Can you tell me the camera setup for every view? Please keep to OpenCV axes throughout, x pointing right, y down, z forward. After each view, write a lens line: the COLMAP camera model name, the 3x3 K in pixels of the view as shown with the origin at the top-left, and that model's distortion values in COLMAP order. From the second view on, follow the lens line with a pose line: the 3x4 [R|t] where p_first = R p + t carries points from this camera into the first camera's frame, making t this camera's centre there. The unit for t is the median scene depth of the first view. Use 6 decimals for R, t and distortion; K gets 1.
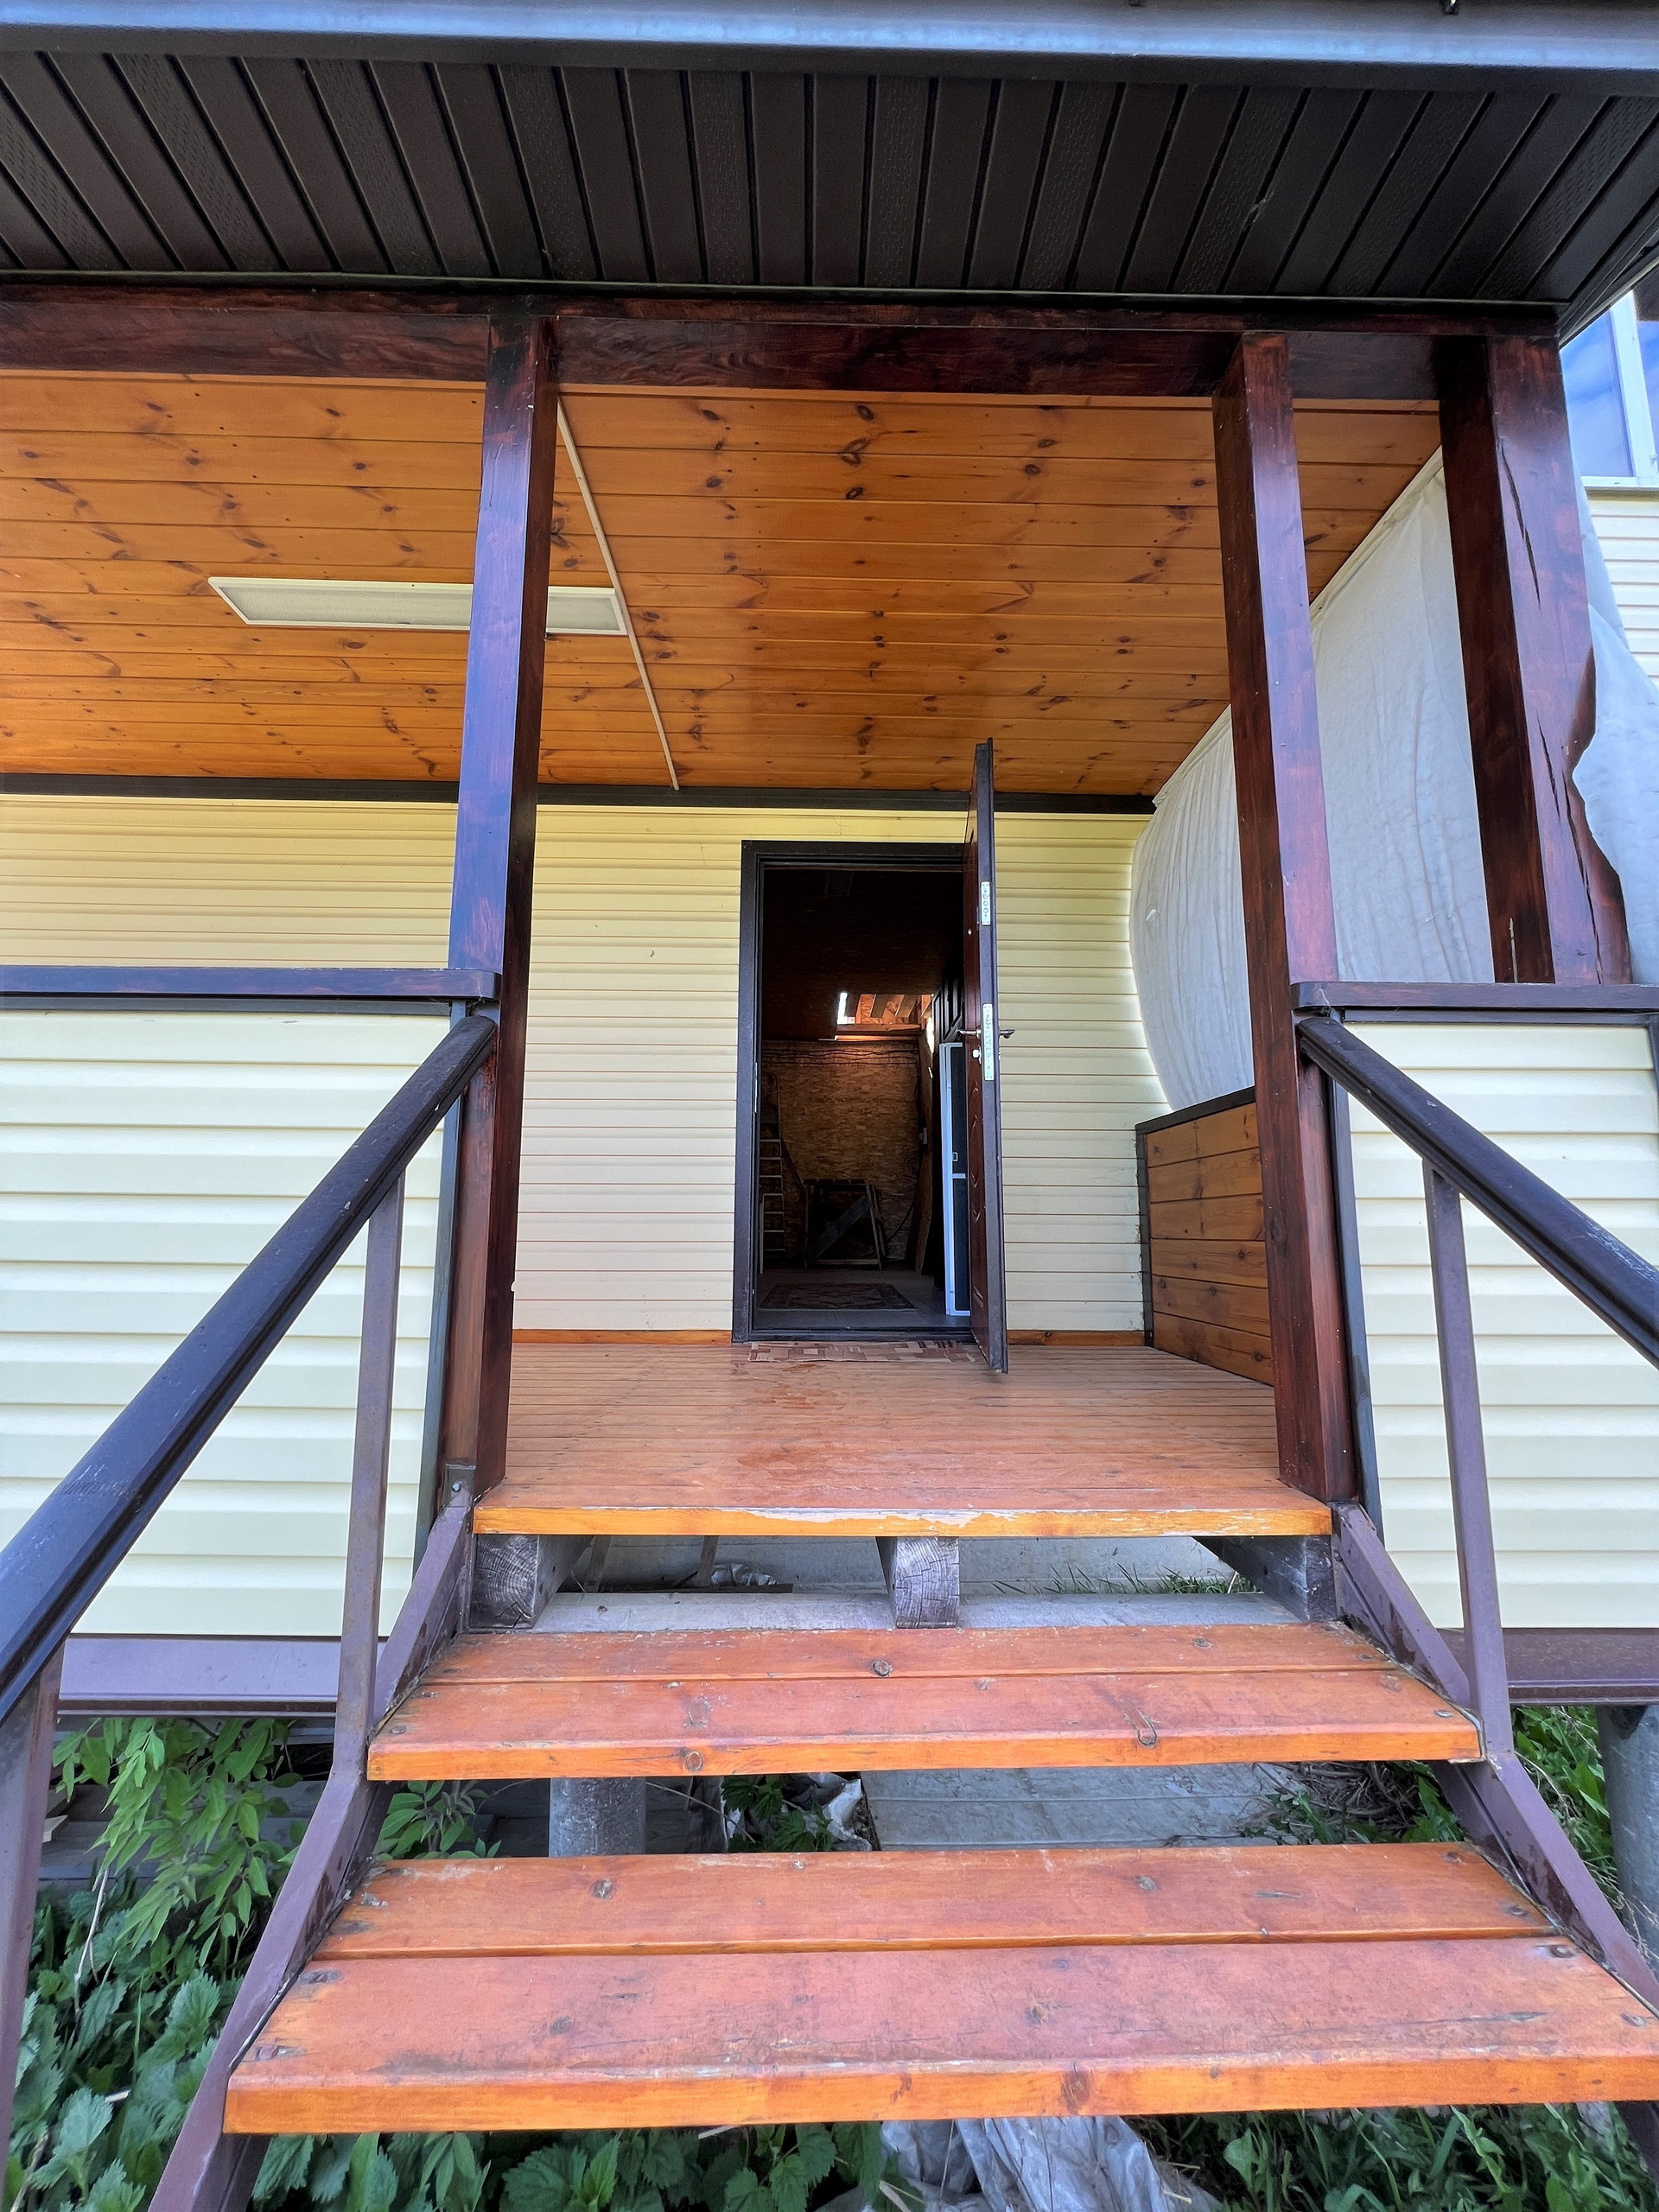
lens RADIAL K [[866.8, 0, 825.2], [0, 866.8, 1096.7], [0, 0, 1]] dist [-0.002443, 0.000136]
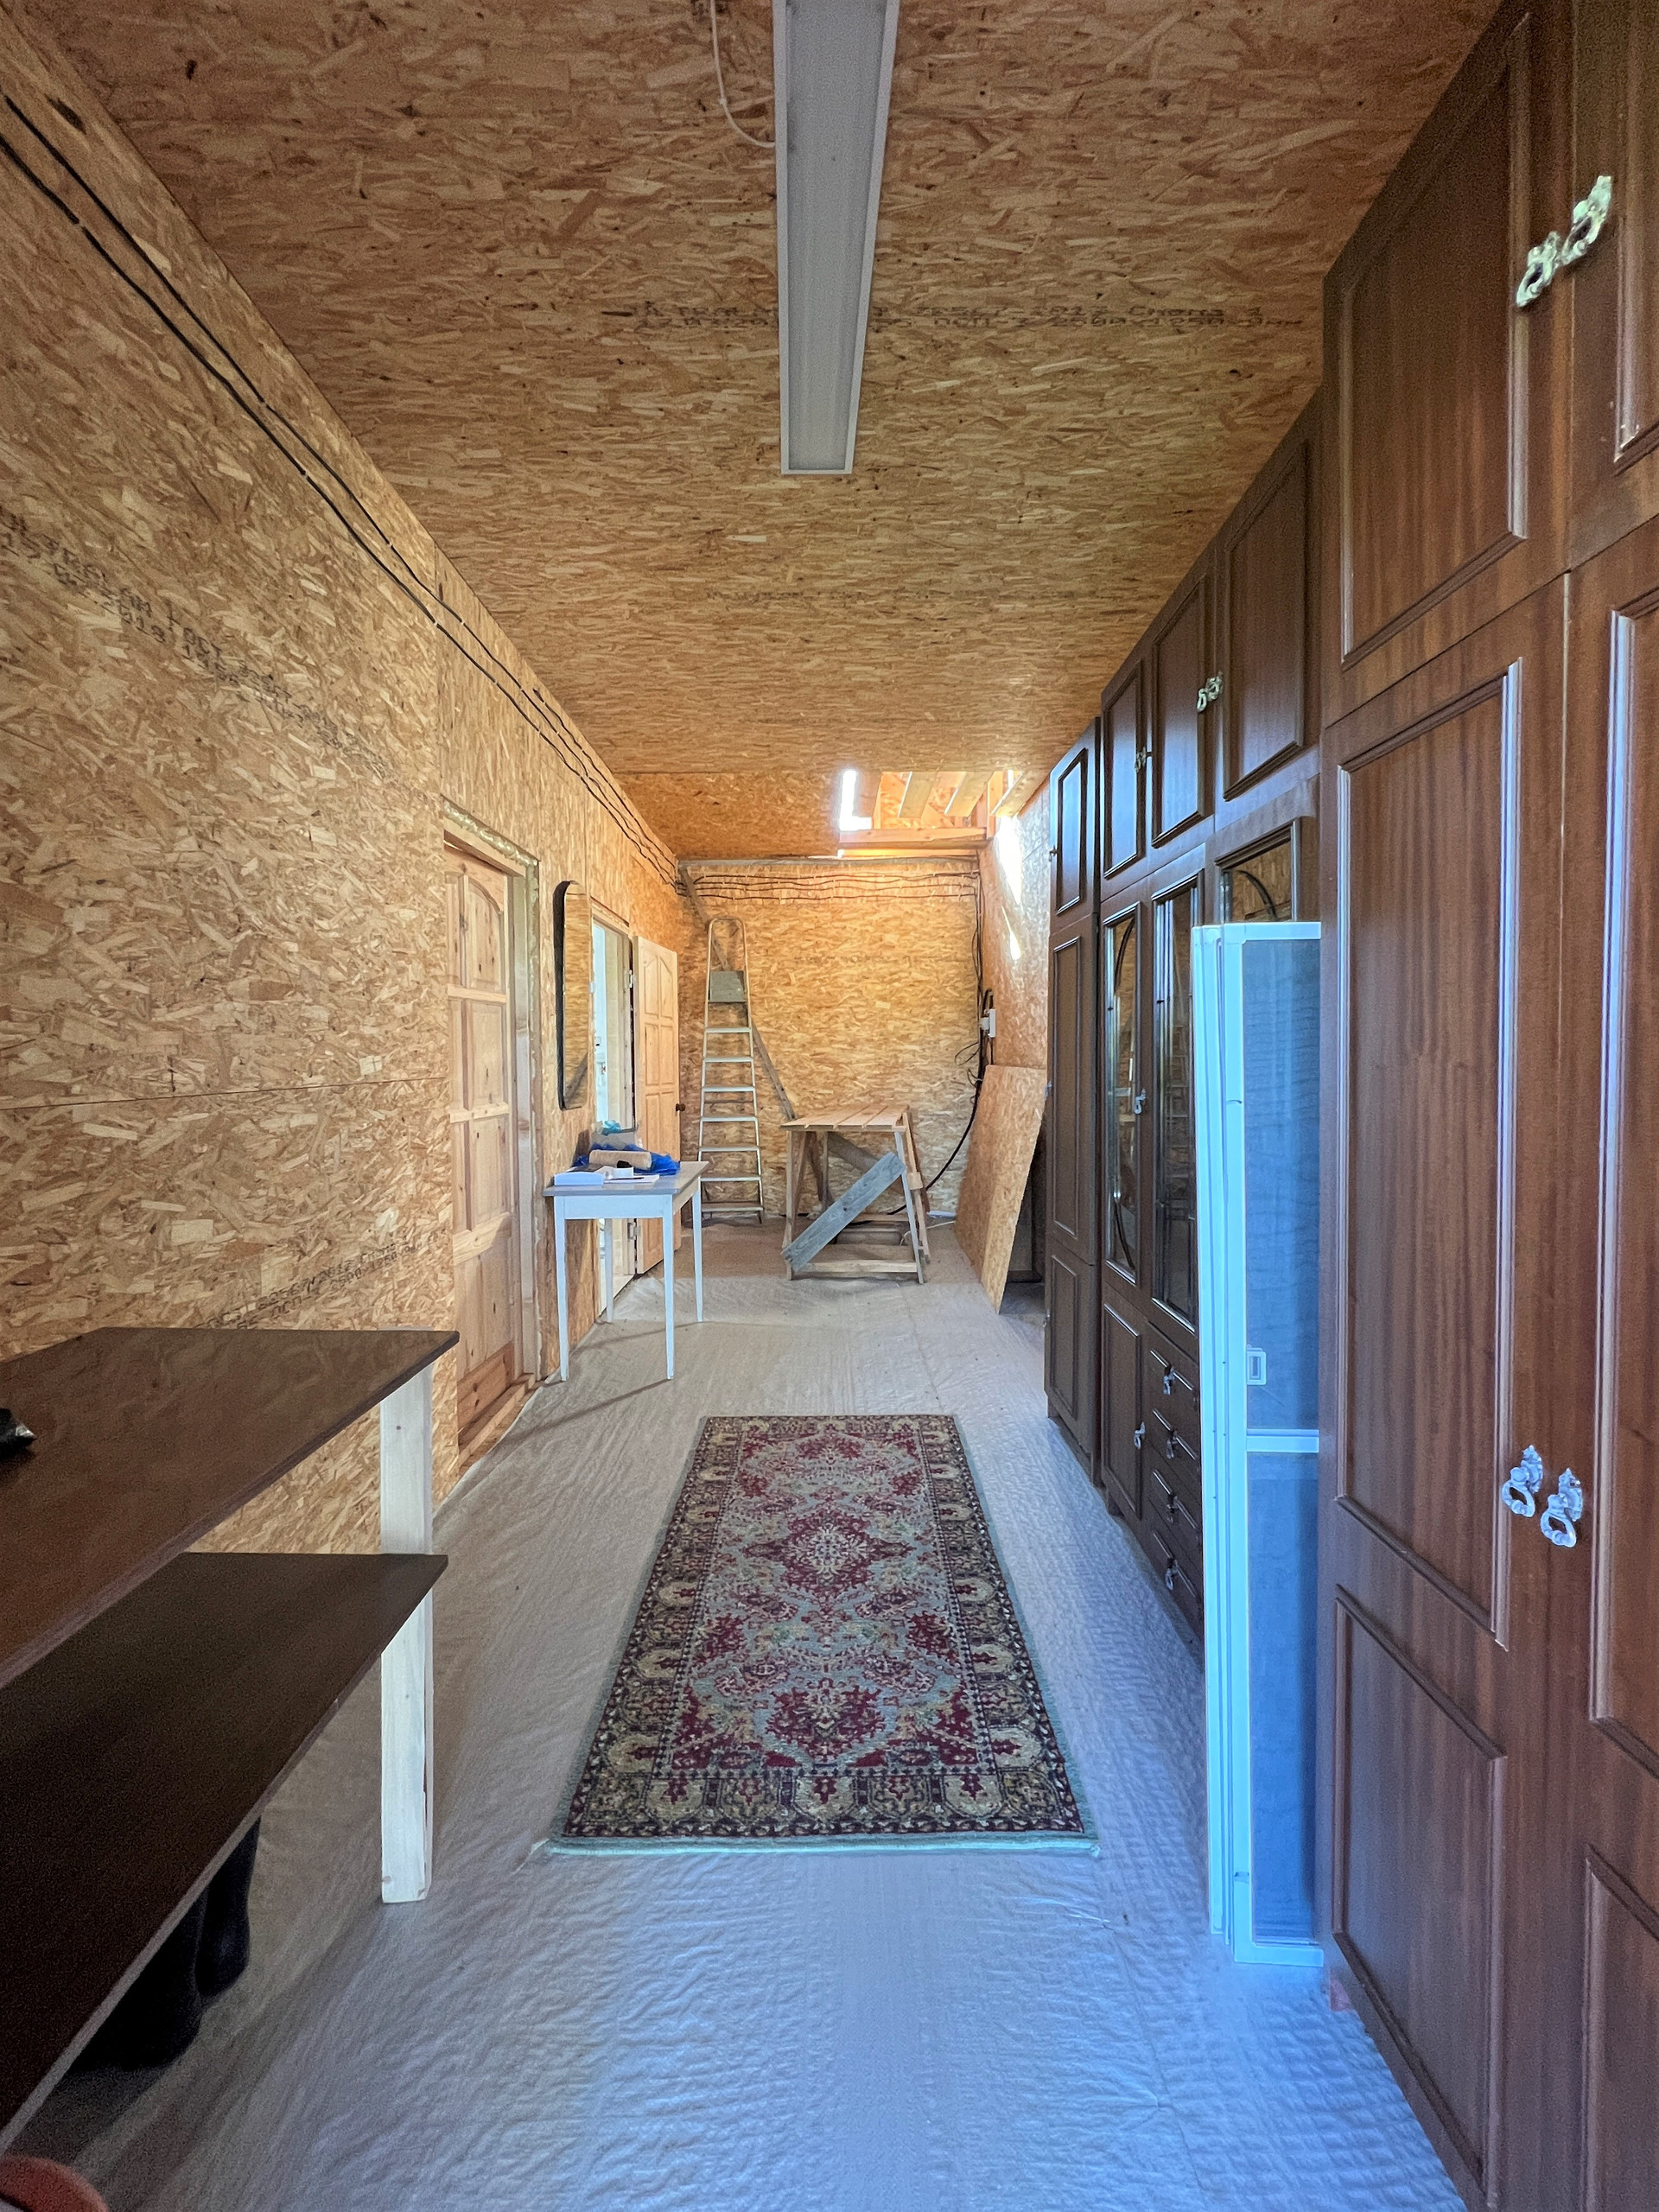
lens RADIAL K [[963.7, 0, 826.6], [0, 963.7, 1093.1], [0, 0, 1]] dist [0.000944, -0.000004]
pose [[0.999814, -0.010616, -0.016109, 0.011754], [0.013341, 0.983611, 0.179810, -0.025816], [0.013936, -0.179991, 0.983570, 0.324716]]
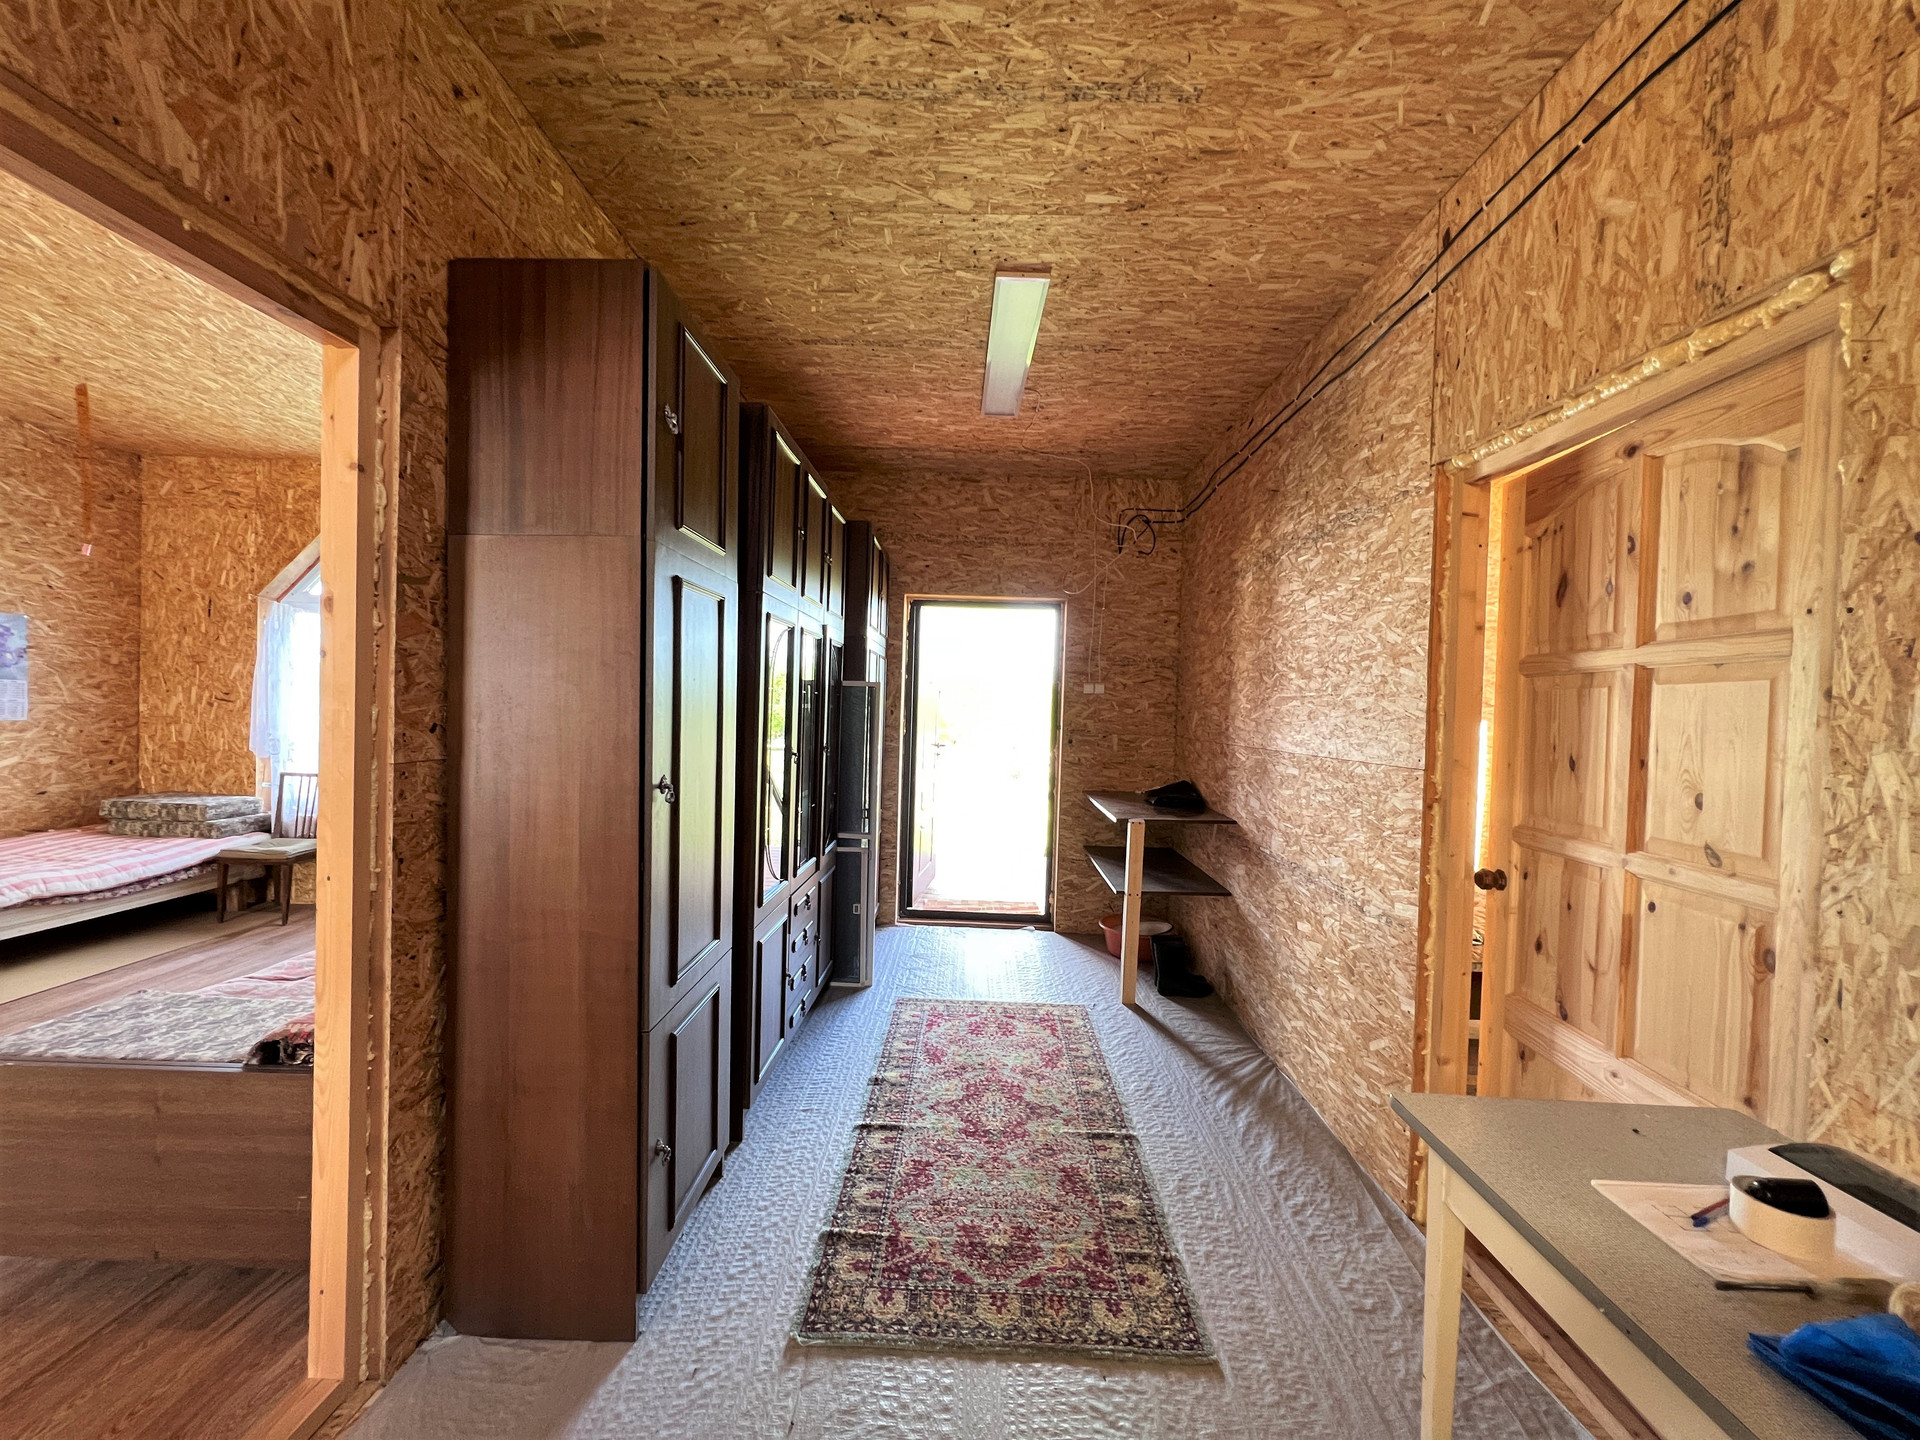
lens RADIAL K [[752.4, 0, 956.9], [0, 752.4, 722.0], [0, 0, 1]] dist [-0.002443, 0.000136]
pose [[-0.998678, -0.034488, 0.038104, 0.013846], [-0.038831, 0.992037, -0.119811, 0.027552], [-0.033669, -0.121132, -0.992065, 0.747161]]
